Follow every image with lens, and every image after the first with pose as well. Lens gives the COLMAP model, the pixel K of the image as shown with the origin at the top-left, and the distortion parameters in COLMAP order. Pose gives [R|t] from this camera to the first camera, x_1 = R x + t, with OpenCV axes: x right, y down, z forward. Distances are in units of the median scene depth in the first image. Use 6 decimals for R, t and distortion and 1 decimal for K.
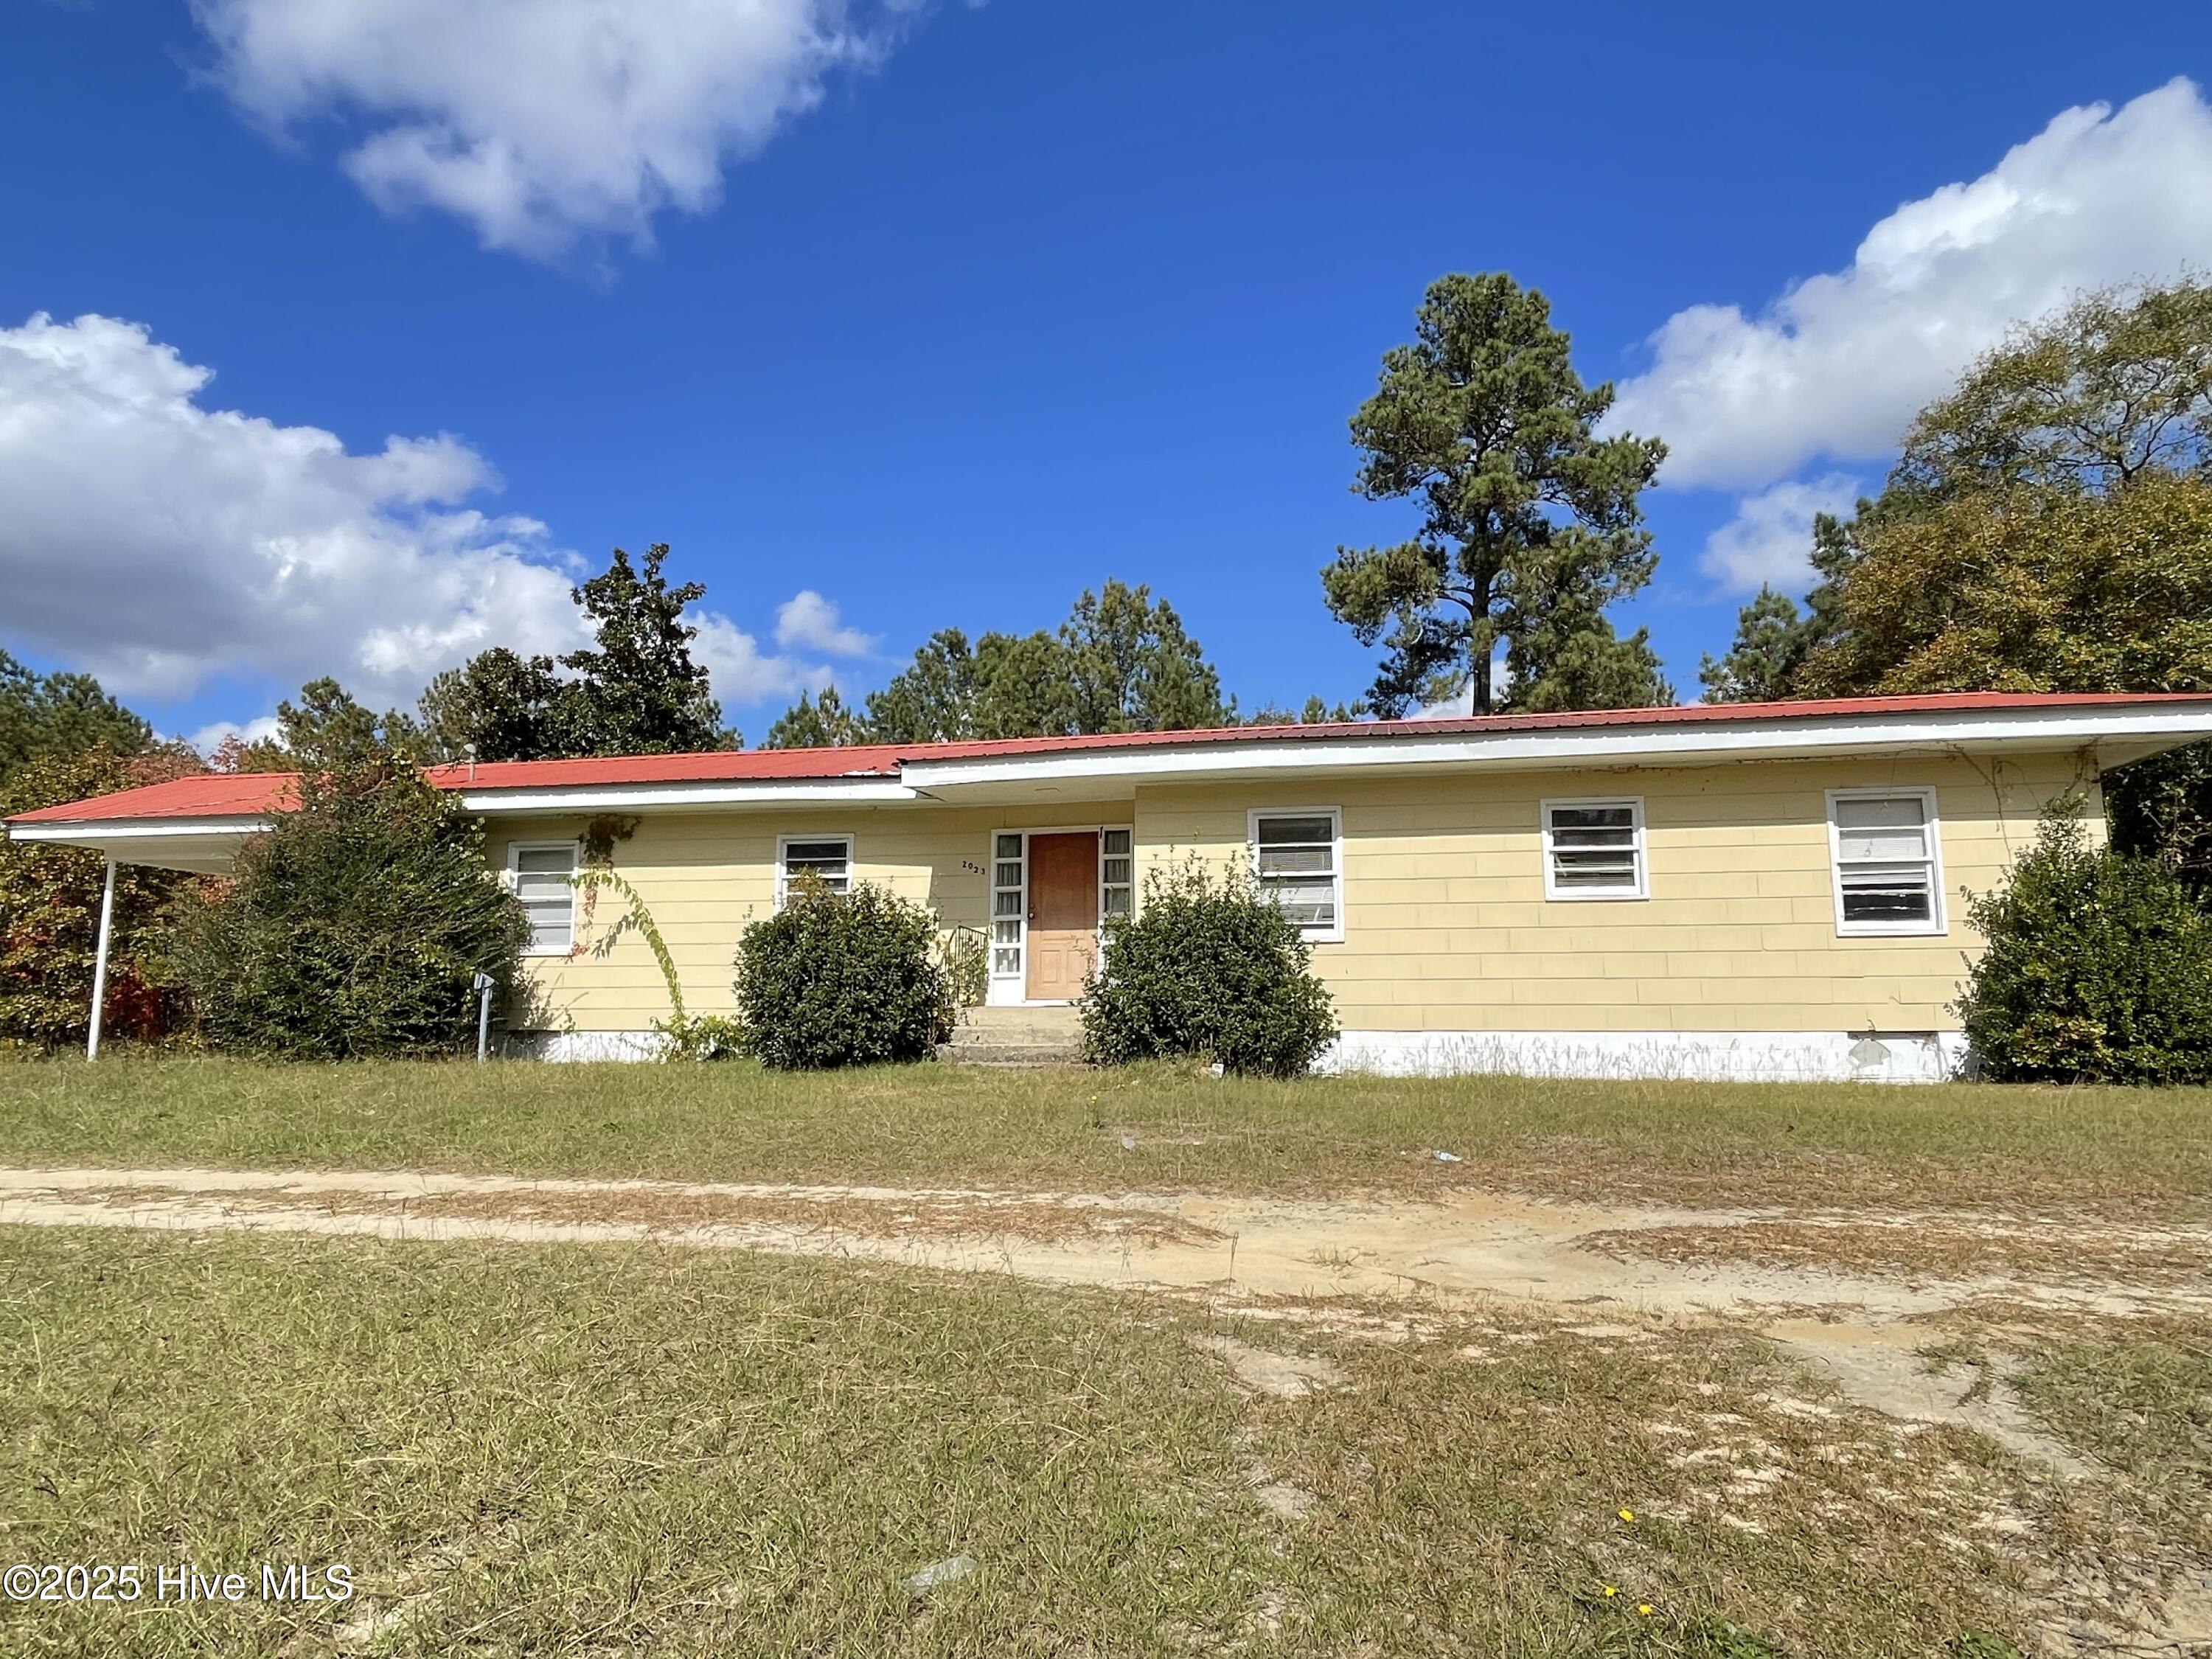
lens RADIAL K [[1255.6, 0, 1106.0], [0, 1255.6, 829.5], [0, 0, 1]] dist [-0.024697, -0.000154]
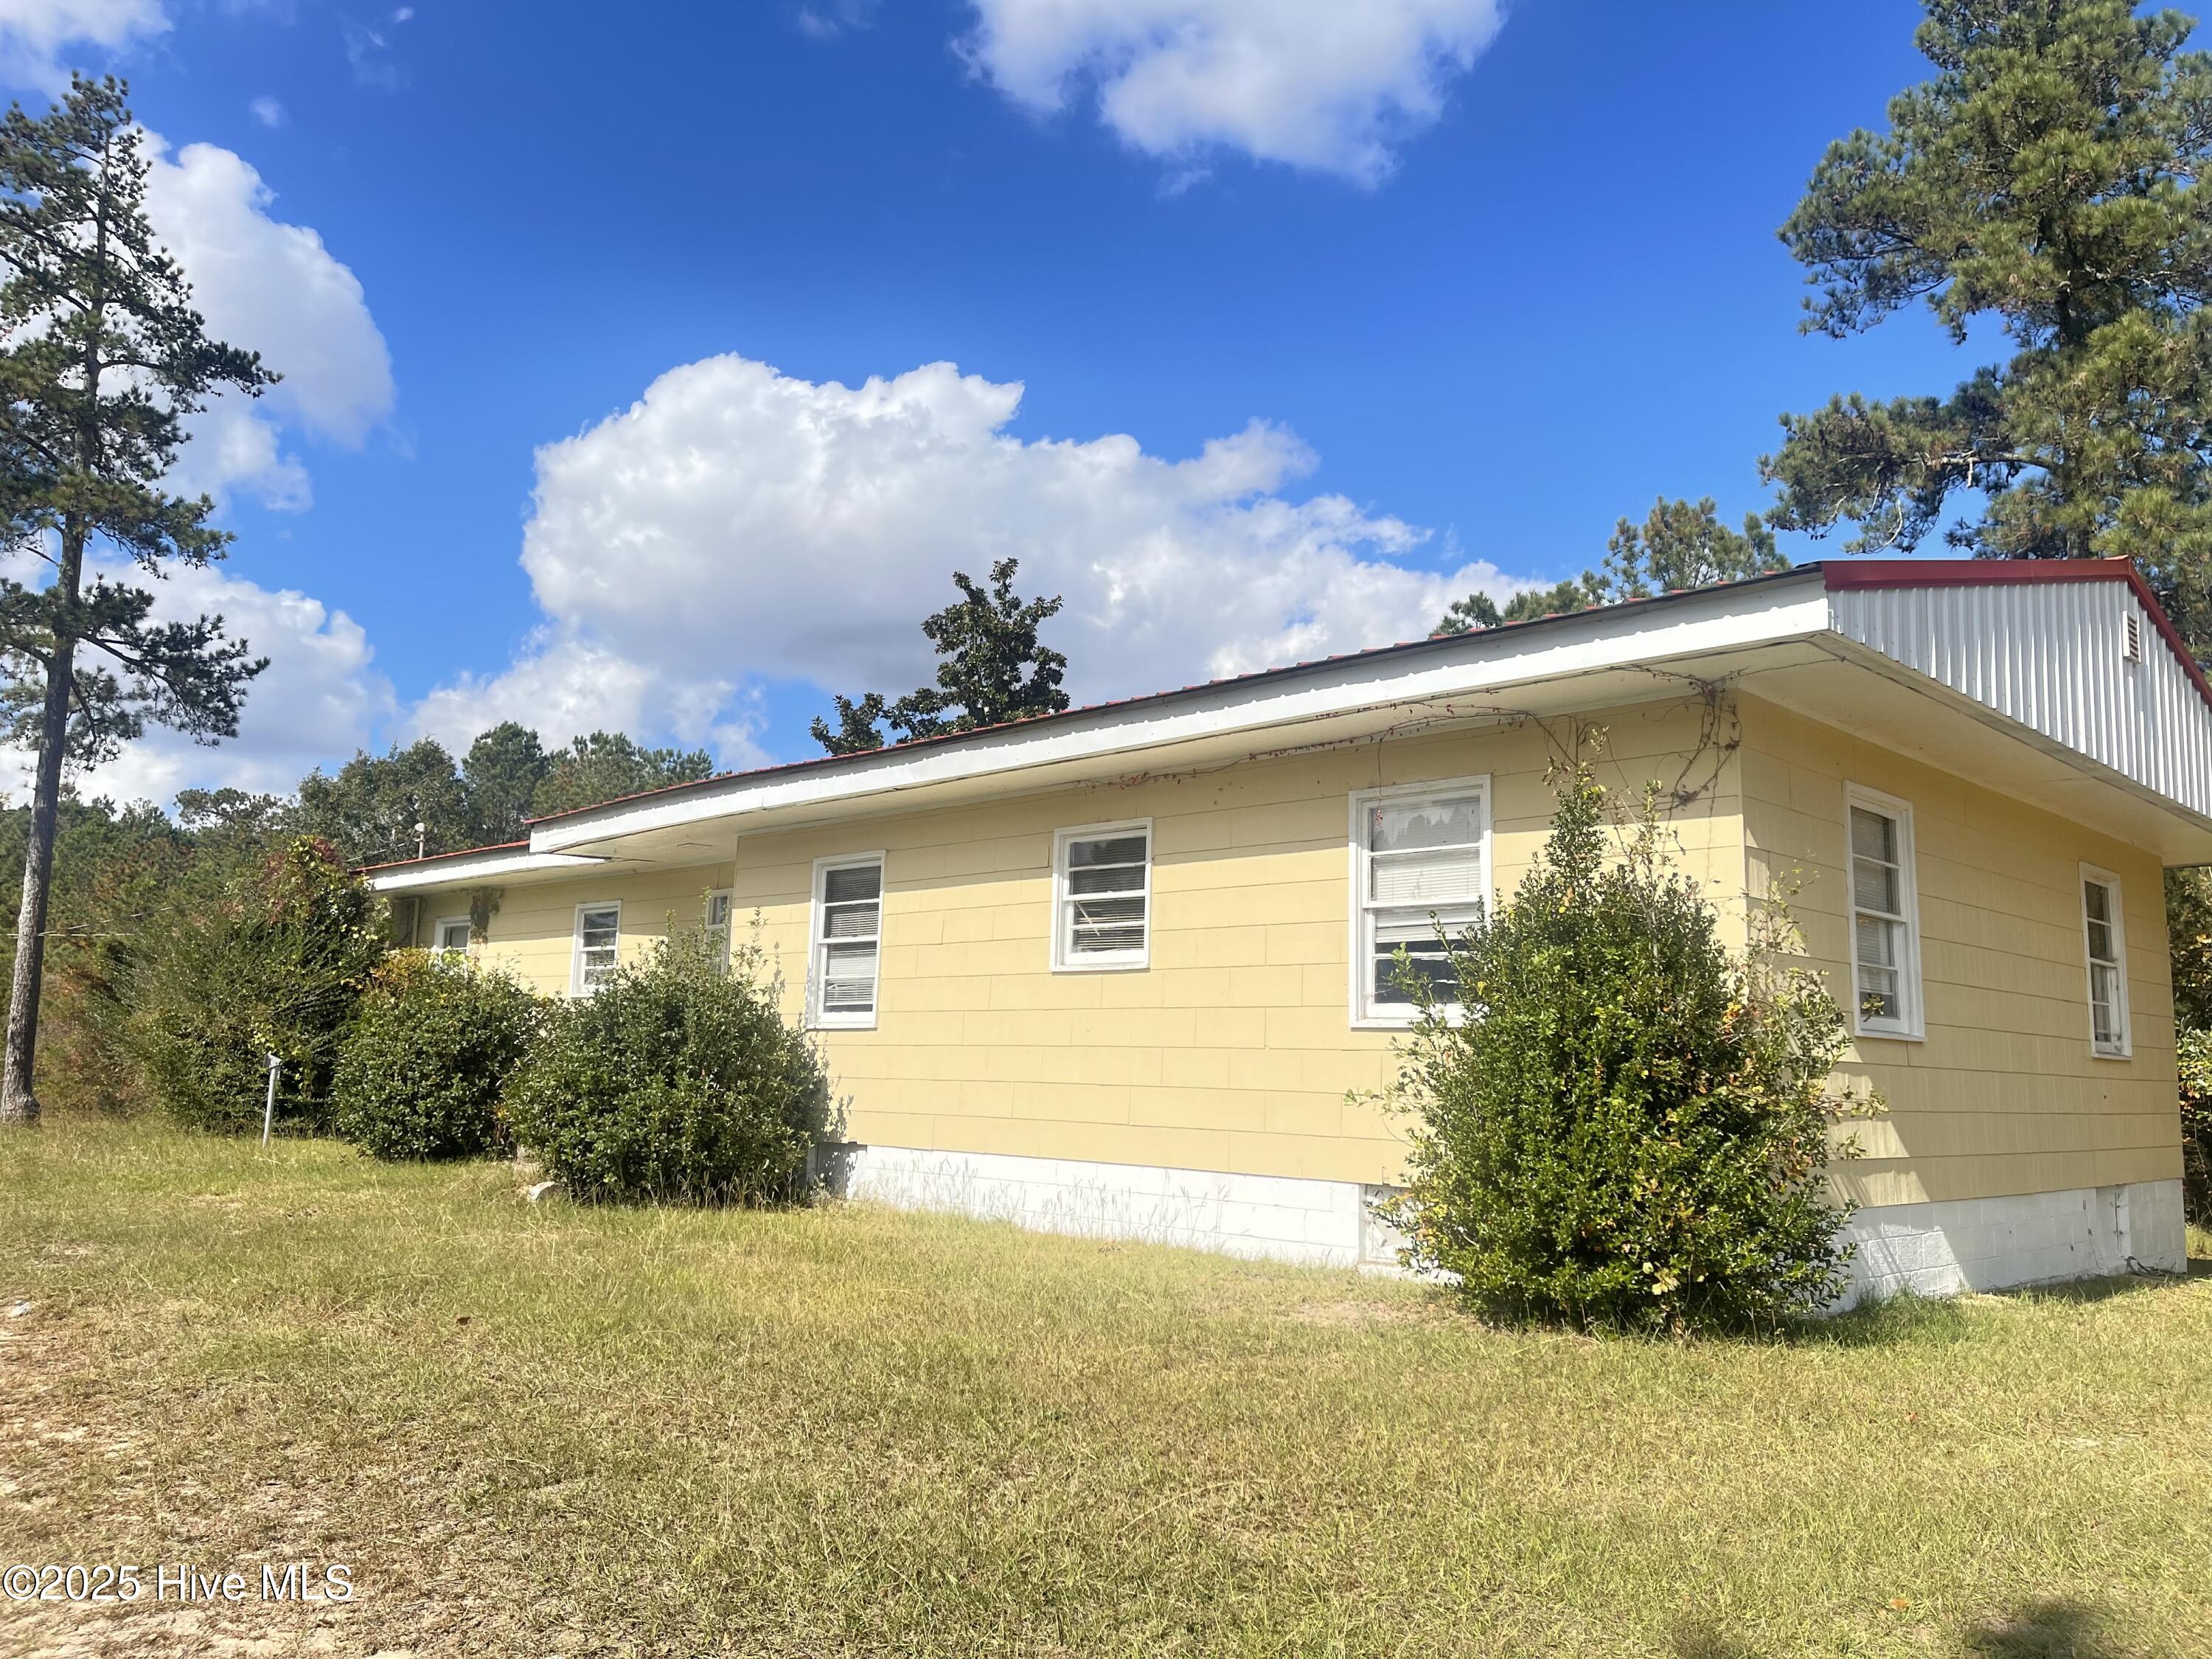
lens RADIAL K [[1657.6, 0, 1106.0], [0, 1657.6, 829.5], [0, 0, 1]] dist [0.043541, -0.004005]
pose [[0.838582, -0.054749, -0.542018, 0.886536], [0.042735, 0.998482, -0.034739, 0.010092], [0.543097, 0.005968, 0.839649, 0.223285]]
